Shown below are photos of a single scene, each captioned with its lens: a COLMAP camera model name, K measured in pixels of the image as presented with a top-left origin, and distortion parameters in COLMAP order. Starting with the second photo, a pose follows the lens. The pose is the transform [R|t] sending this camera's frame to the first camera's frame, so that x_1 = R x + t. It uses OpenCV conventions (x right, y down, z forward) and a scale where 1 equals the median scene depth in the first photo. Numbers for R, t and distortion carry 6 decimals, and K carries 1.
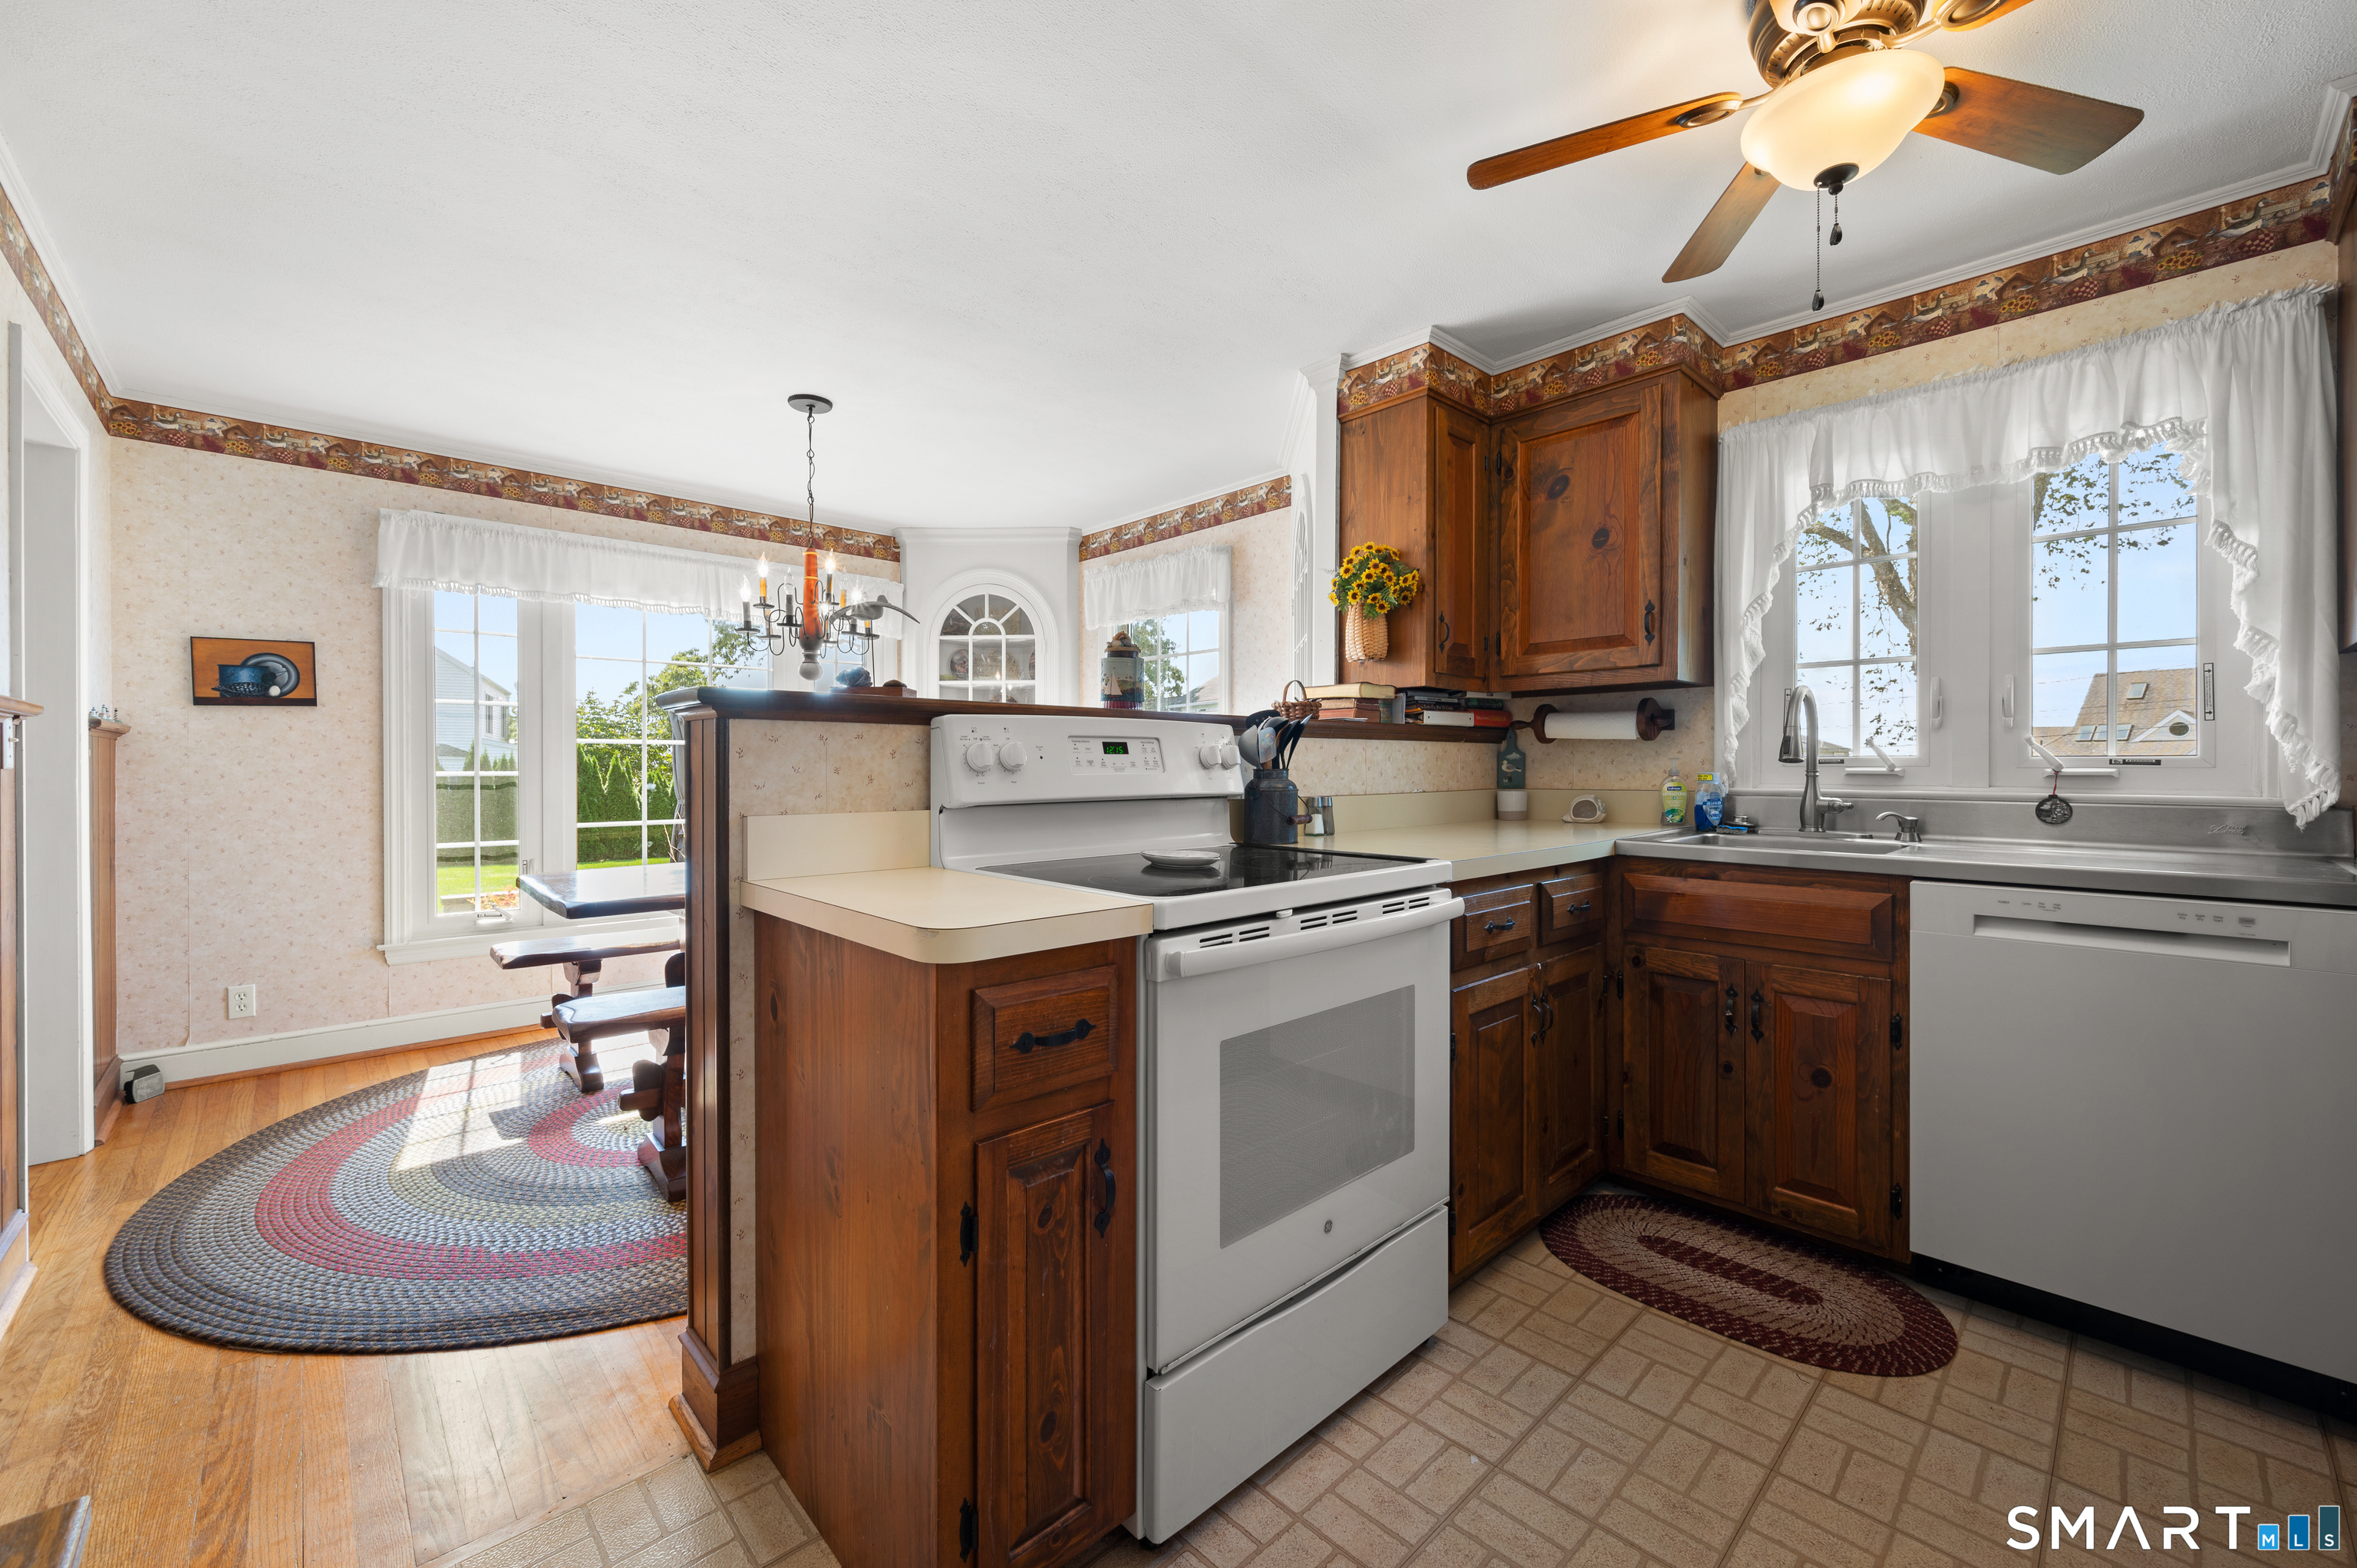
lens RADIAL K [[943.0, 0, 1168.0], [0, 943.0, 775.2], [0, 0, 1]] dist [-0.001602, 0.001772]
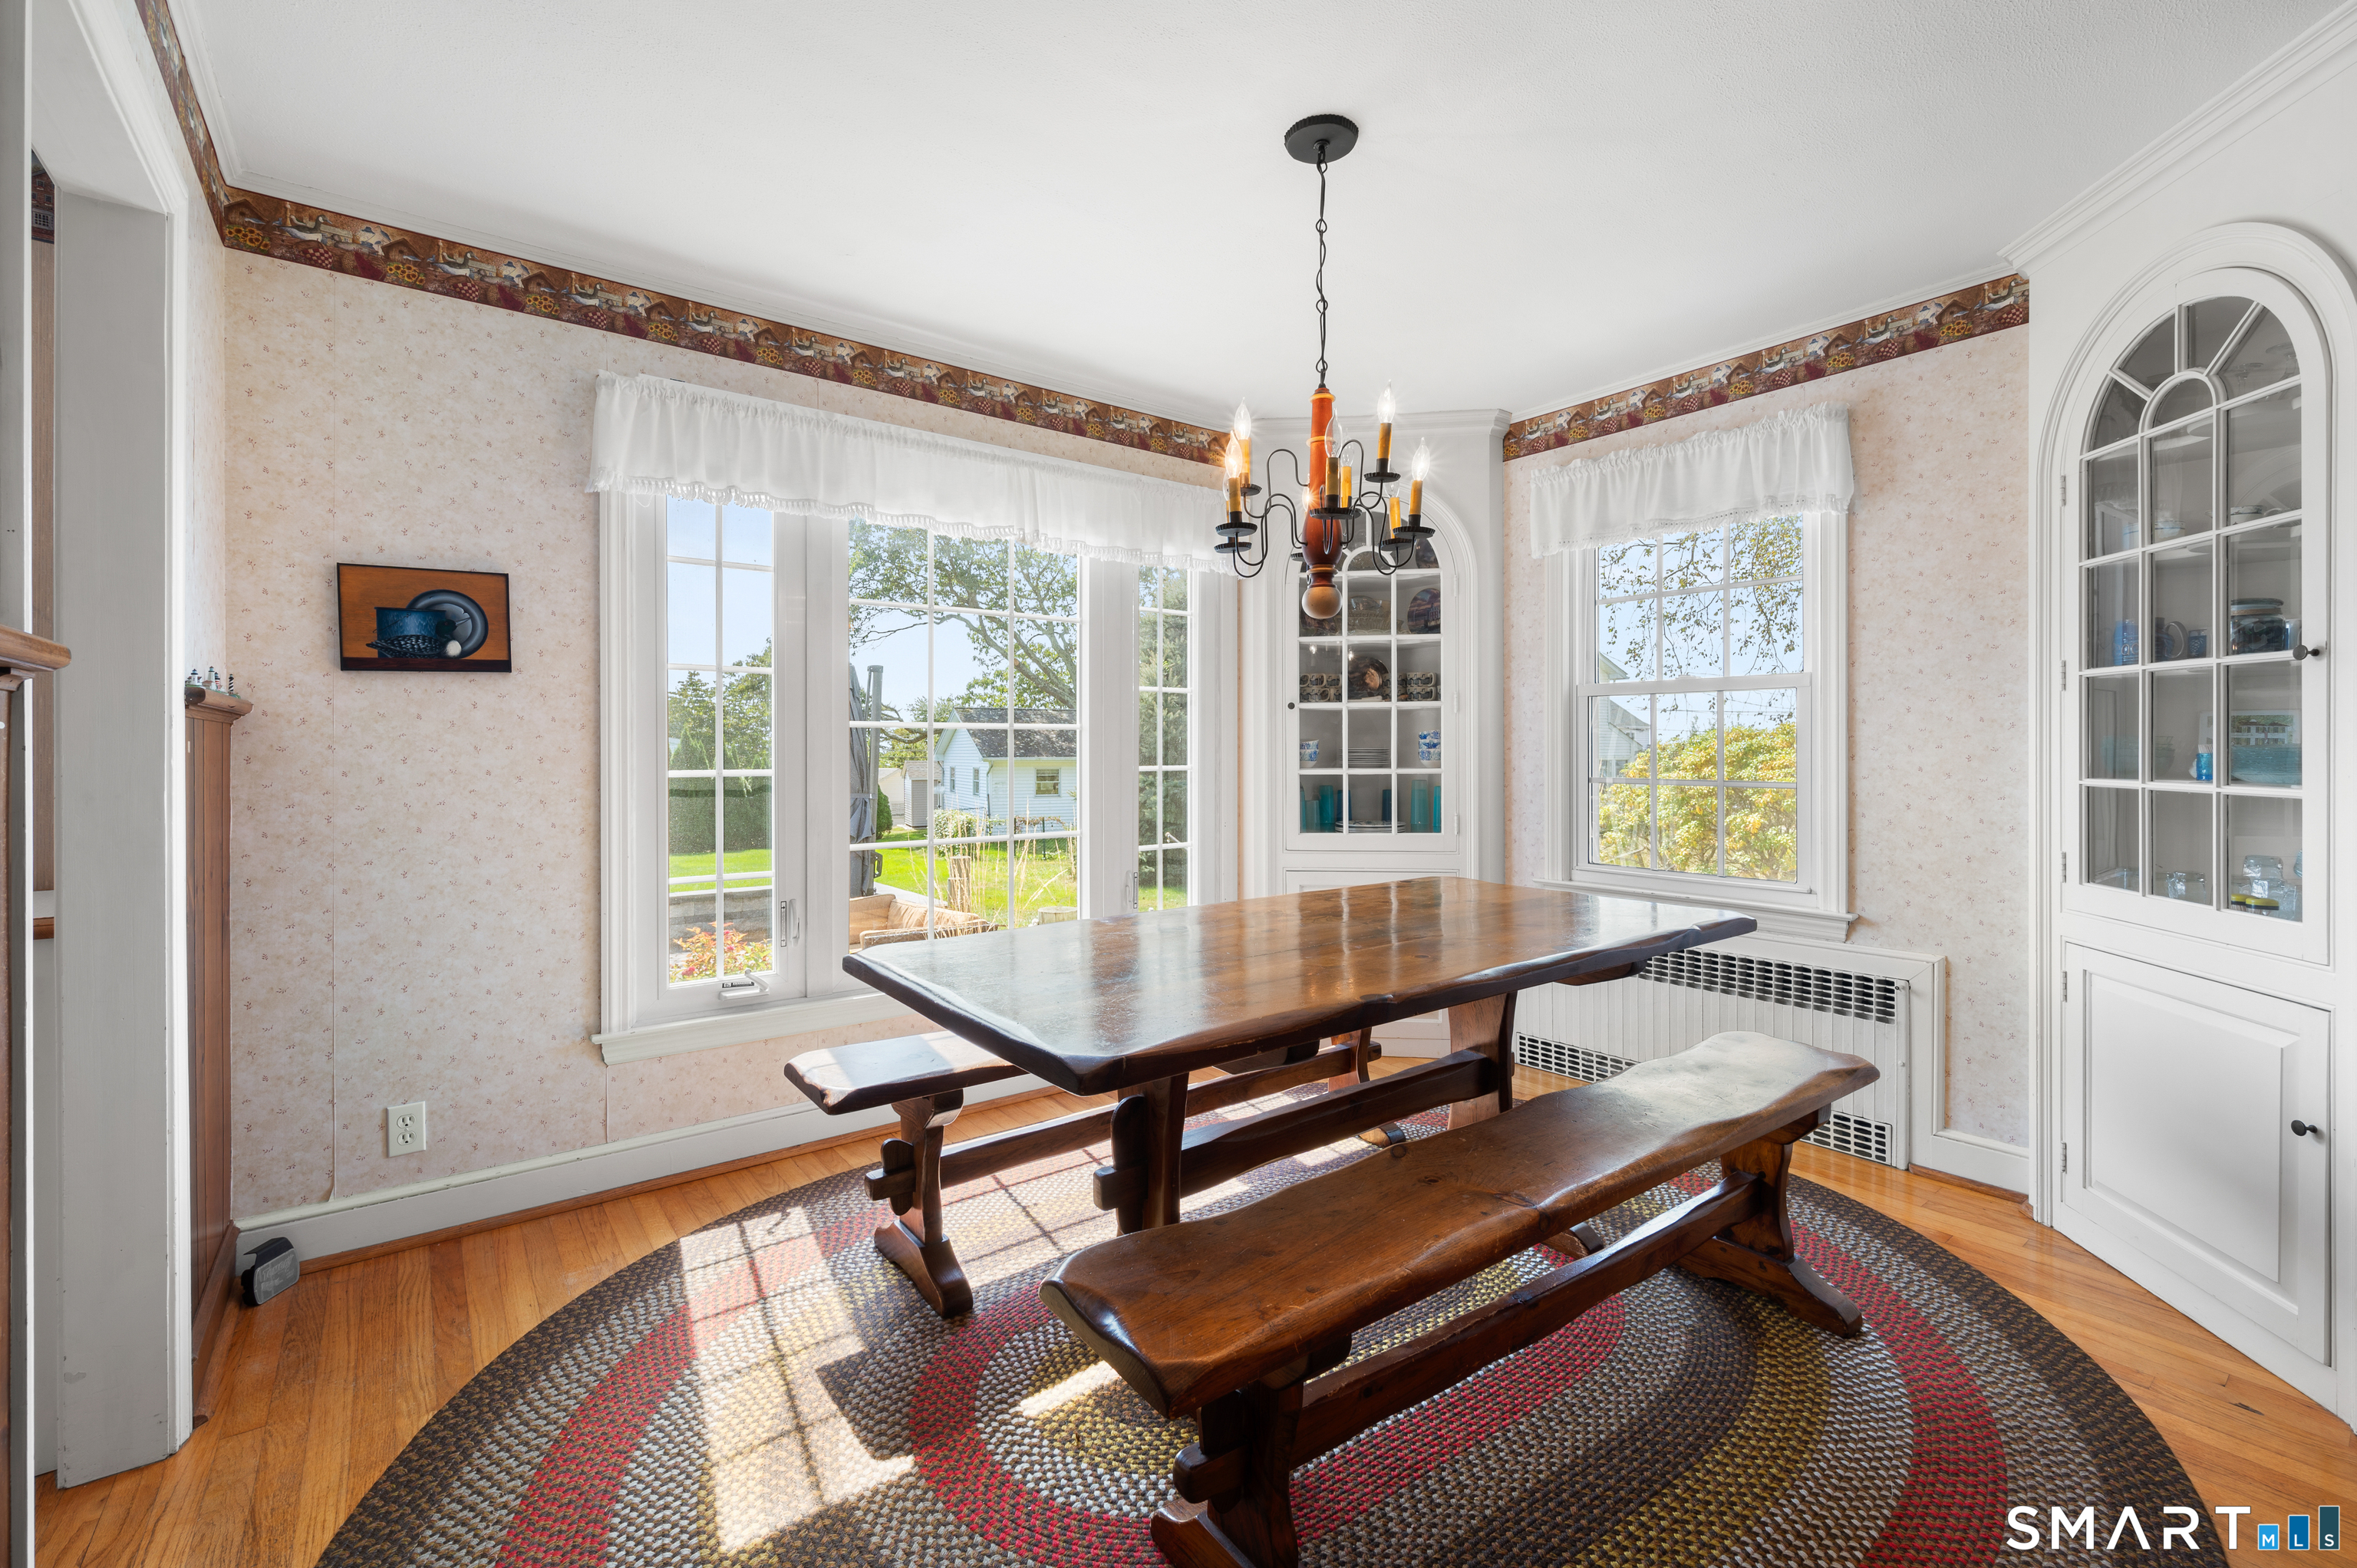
lens RADIAL K [[997.3, 0, 1166.3], [0, 997.3, 753.7], [0, 0, 1]] dist [-0.000183, 0.000224]
pose [[0.995789, -0.002120, -0.091655, -0.384975], [0.001641, 0.999985, -0.005298, -0.012079], [0.091665, 0.005125, 0.995777, 0.351437]]
